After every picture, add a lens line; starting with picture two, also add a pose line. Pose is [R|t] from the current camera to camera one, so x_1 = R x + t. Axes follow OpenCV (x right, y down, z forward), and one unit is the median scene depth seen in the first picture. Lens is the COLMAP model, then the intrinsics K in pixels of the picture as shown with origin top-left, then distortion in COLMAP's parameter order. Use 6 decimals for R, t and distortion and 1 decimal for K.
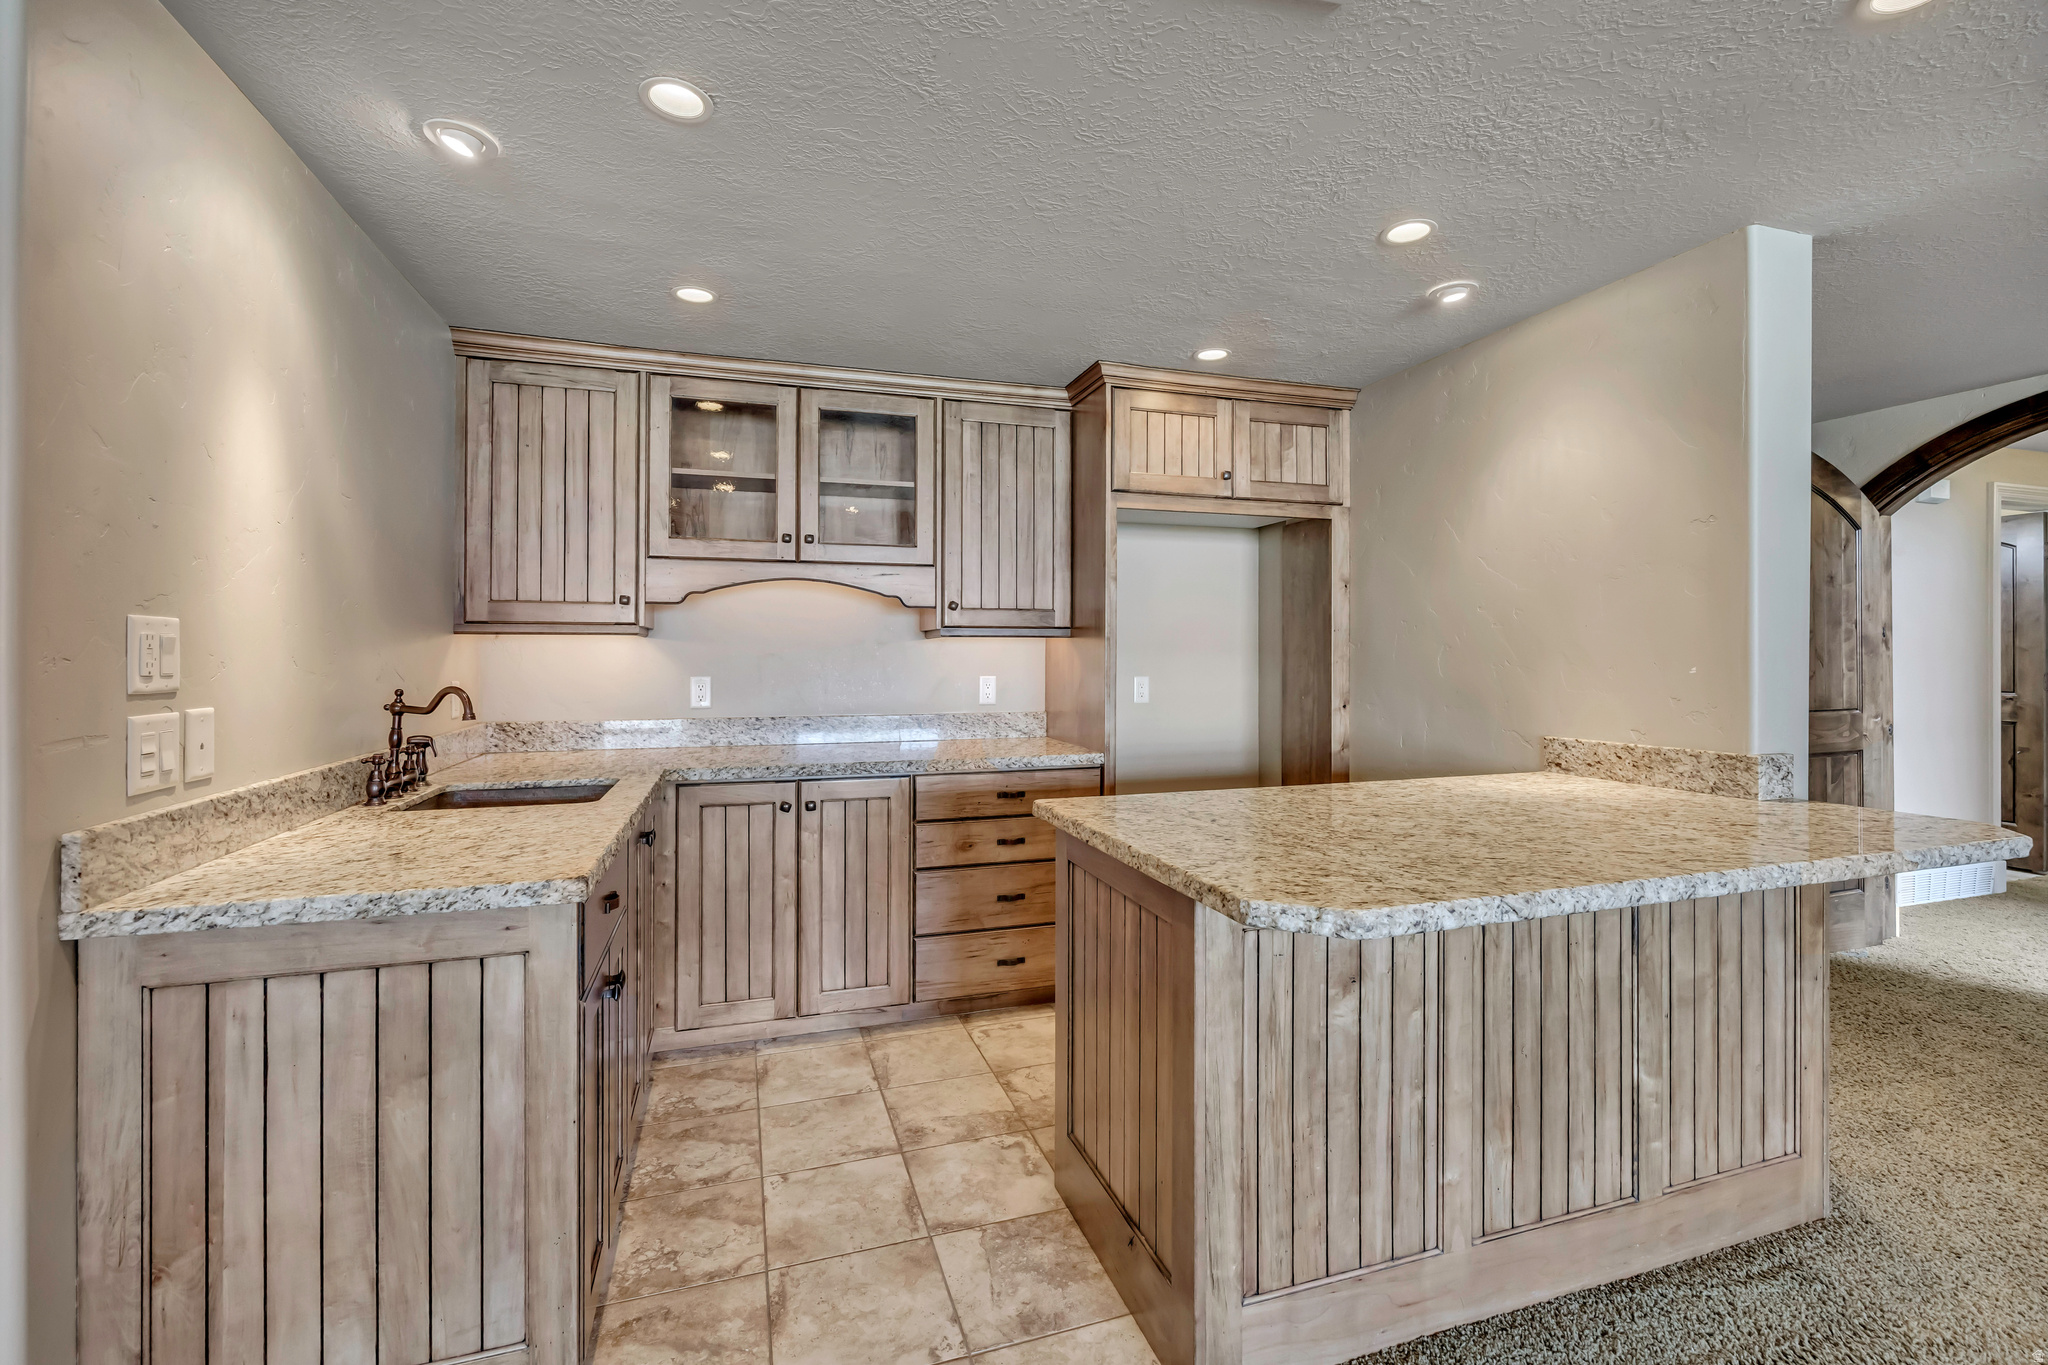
lens RADIAL K [[866.7, 0, 1028.1], [0, 866.7, 661.5], [0, 0, 1]] dist [-0.010592, 0.001606]
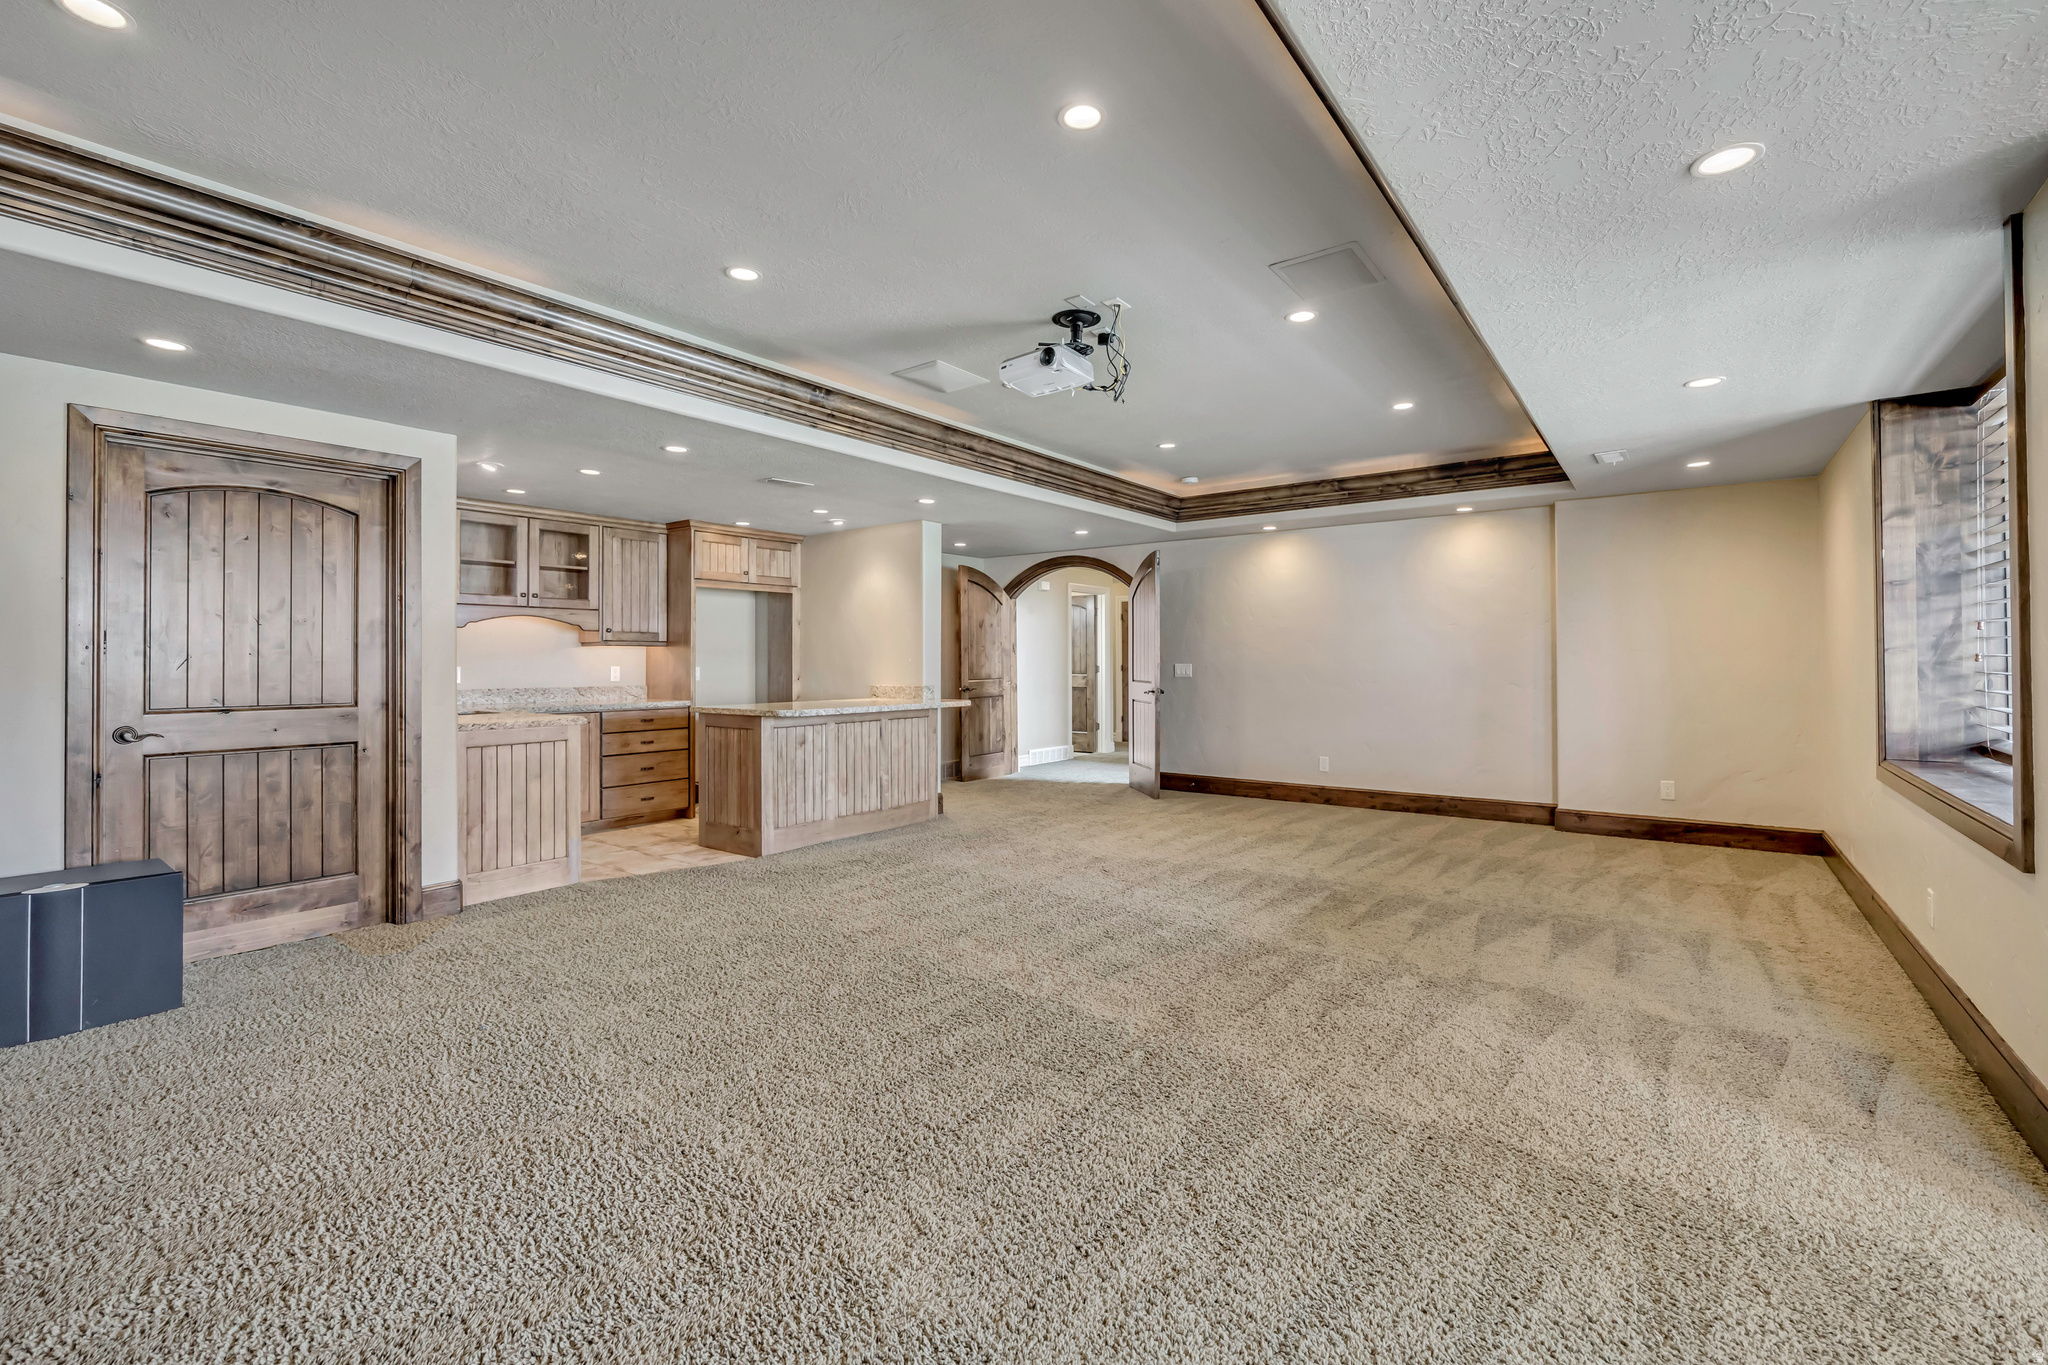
lens RADIAL K [[866.7, 0, 1021.0], [0, 866.7, 656.9], [0, 0, 1]] dist [-0.010592, 0.001606]
pose [[0.821344, 0.001900, 0.570431, -0.445338], [0.005312, 0.999926, -0.010978, 0.024120], [-0.570409, 0.012047, 0.821272, -1.184147]]
